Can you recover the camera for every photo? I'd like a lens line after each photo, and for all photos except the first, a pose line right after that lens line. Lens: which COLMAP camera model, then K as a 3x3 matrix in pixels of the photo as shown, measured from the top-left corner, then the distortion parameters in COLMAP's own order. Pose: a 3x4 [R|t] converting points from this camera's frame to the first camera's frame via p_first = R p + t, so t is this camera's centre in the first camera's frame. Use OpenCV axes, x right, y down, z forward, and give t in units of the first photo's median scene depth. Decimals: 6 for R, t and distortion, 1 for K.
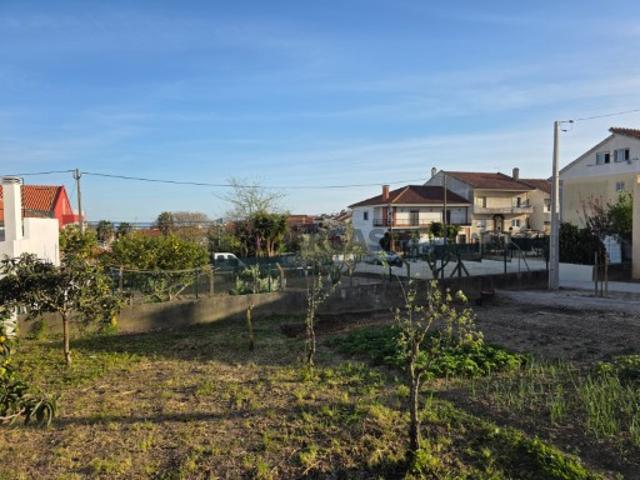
lens RADIAL K [[460.8, 0, 320.0], [0, 460.8, 240.0], [0, 0, 1]] dist [0.060892, -0.004400]
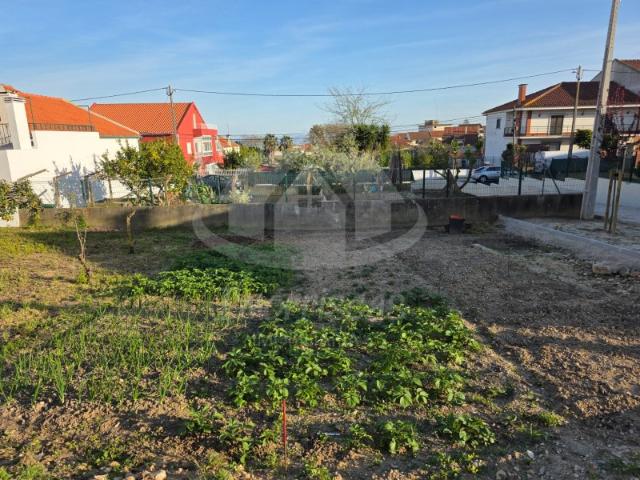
lens RADIAL K [[460.8, 0, 320.0], [0, 460.8, 240.0], [0, 0, 1]] dist [0.060892, -0.004400]
pose [[0.908639, 0.083274, -0.409195, 0.184425], [-0.005901, 0.982377, 0.186817, -0.000422], [0.417540, -0.167334, 0.893118, 0.056442]]
